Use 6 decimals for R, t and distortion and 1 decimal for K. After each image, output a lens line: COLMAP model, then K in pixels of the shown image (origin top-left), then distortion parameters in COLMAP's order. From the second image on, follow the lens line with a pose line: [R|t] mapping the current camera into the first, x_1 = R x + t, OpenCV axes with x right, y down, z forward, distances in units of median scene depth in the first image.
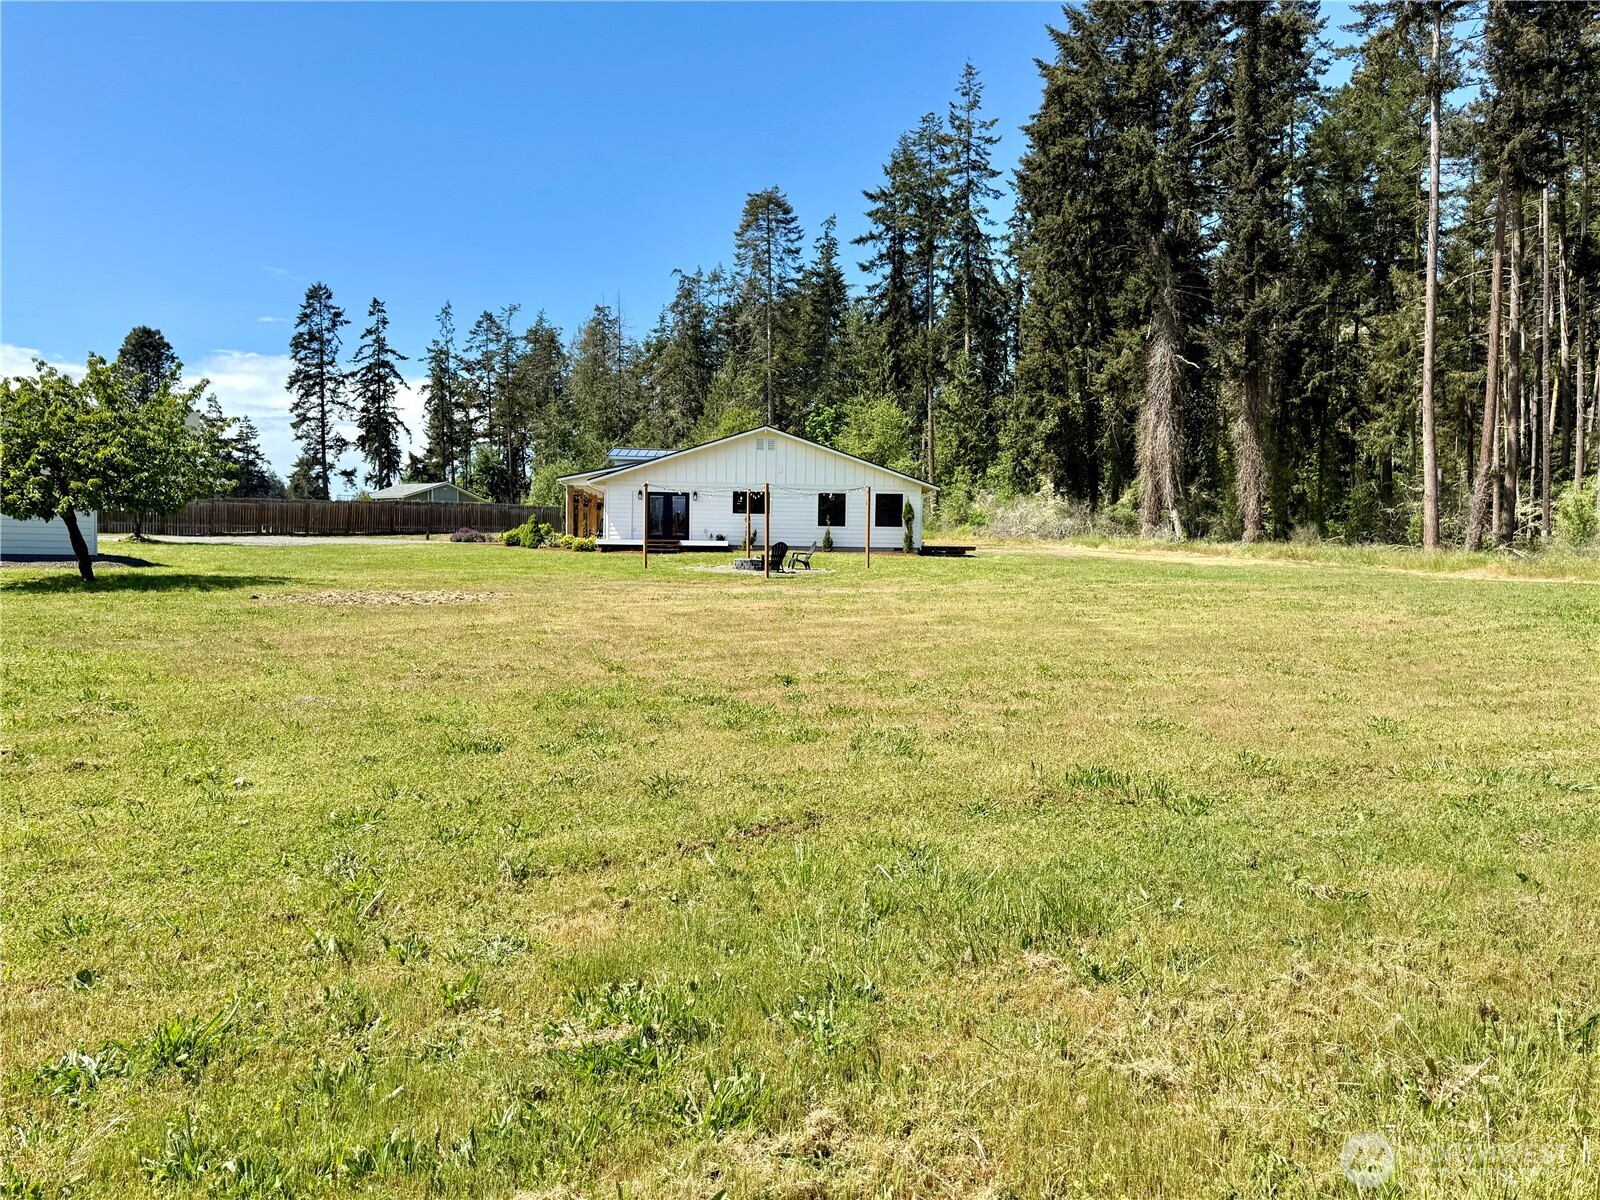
lens RADIAL K [[1138.9, 0, 798.0], [0, 1138.9, 606.2], [0, 0, 1]] dist [0.030564, -0.024755]
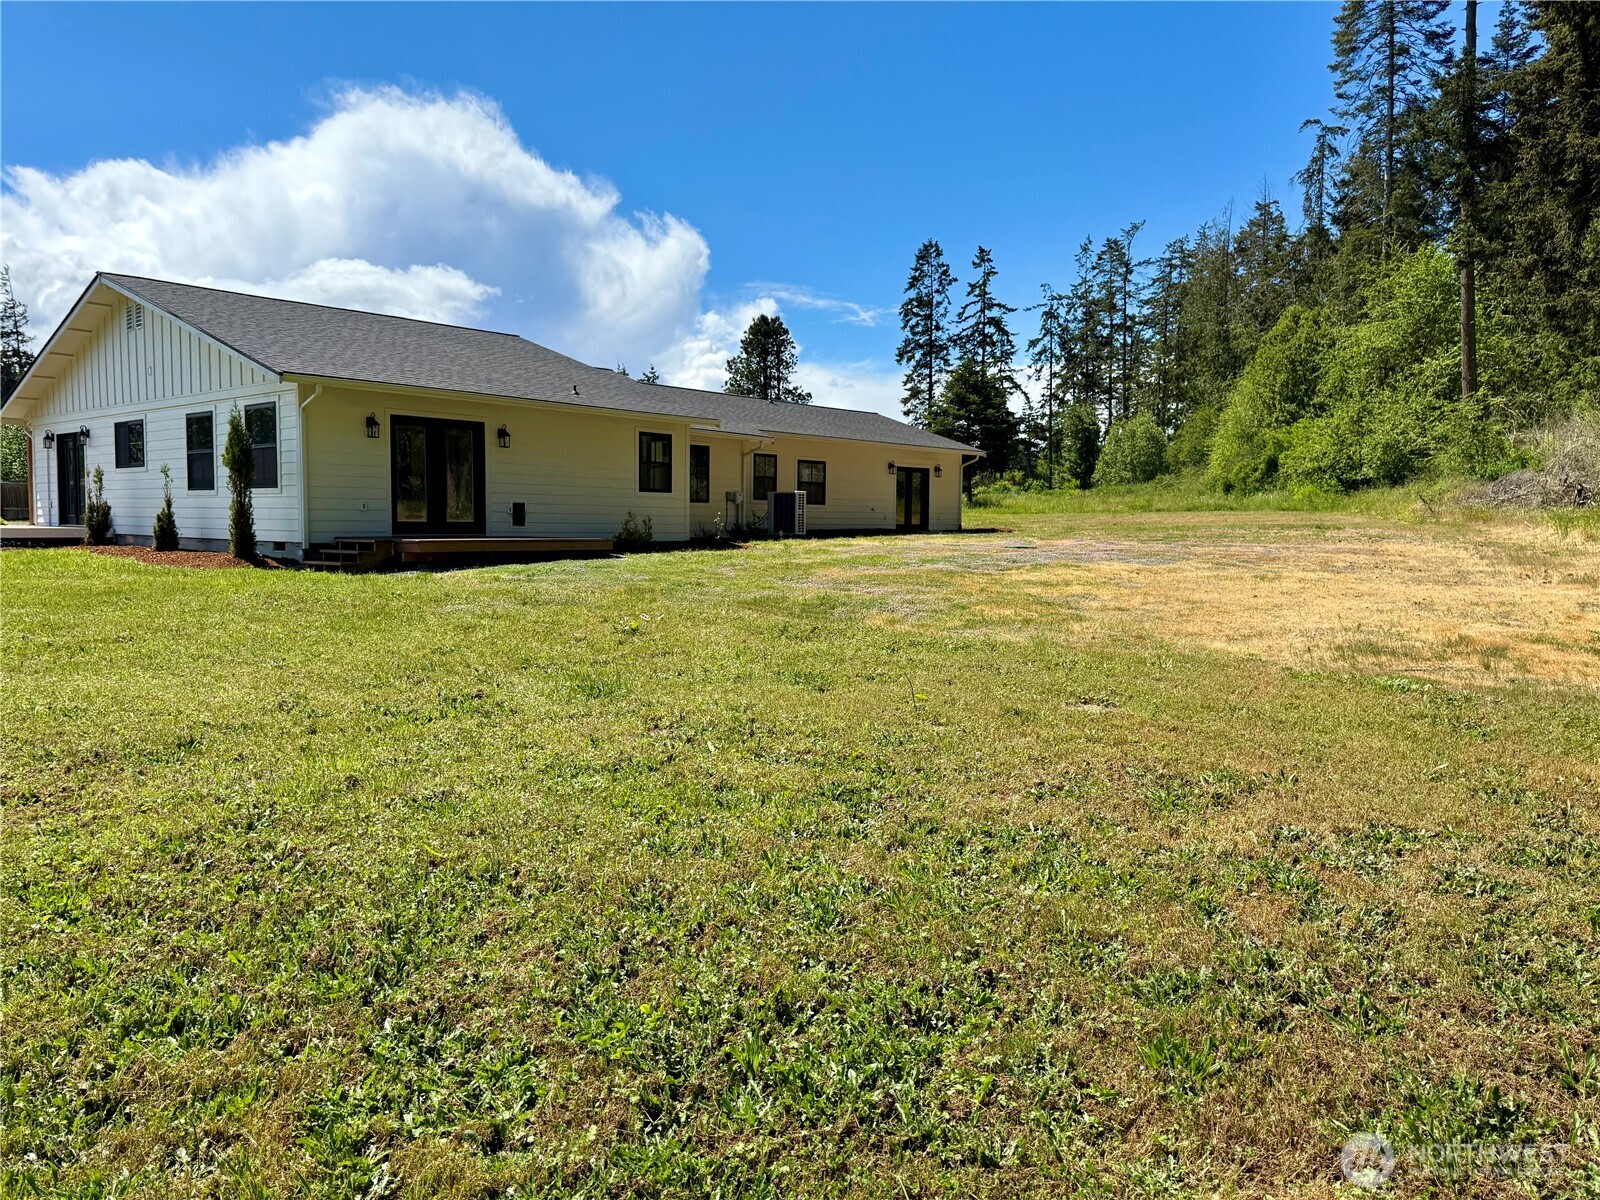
lens RADIAL K [[1138.9, 0, 797.8], [0, 1138.9, 602.8], [0, 0, 1]] dist [0.030564, -0.024755]
pose [[0.698028, 0.043131, -0.714770, 0.203986], [-0.033577, 0.999058, 0.027495, -0.018975], [0.715283, 0.004807, 0.698819, 0.346938]]
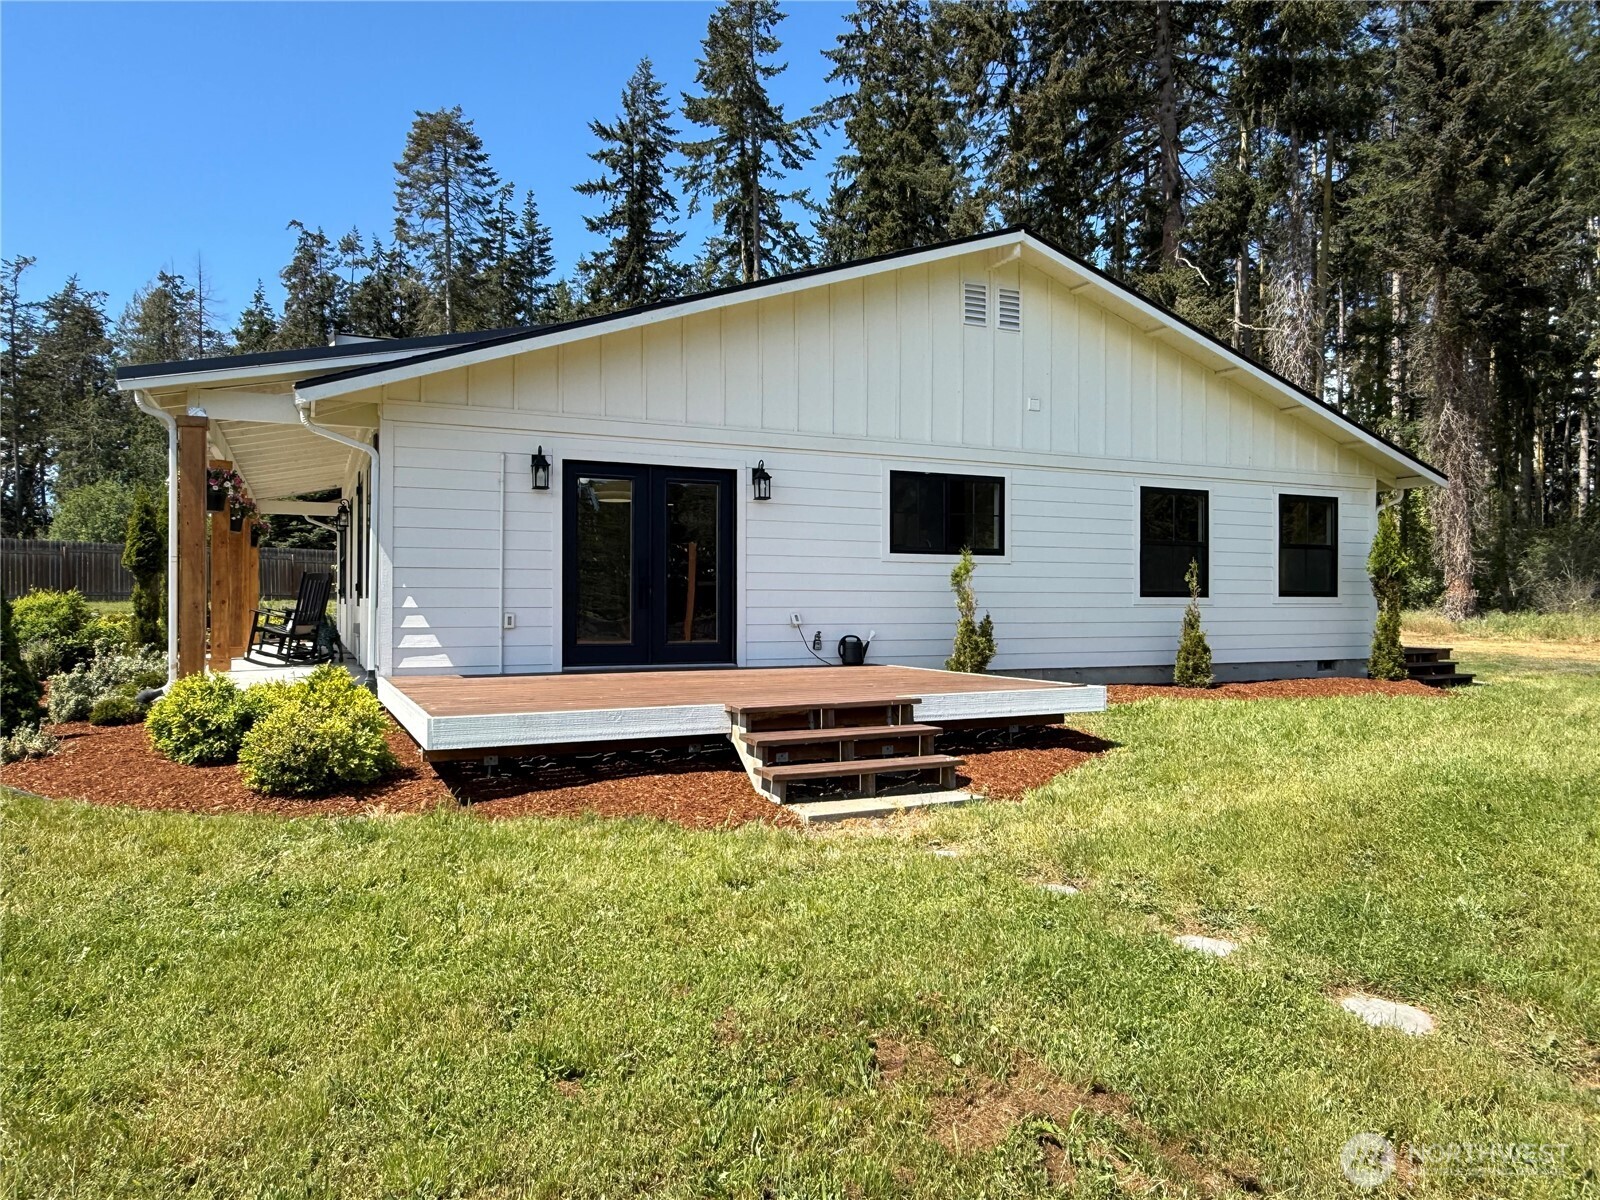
lens RADIAL K [[1056.6, 0, 801.6], [0, 1056.6, 584.2], [0, 0, 1]] dist [0.005016, 0.004068]
pose [[0.928587, -0.007600, 0.371036, -0.066953], [0.029343, 0.998164, -0.052989, -0.024845], [-0.369952, 0.060092, 0.927105, 0.312696]]
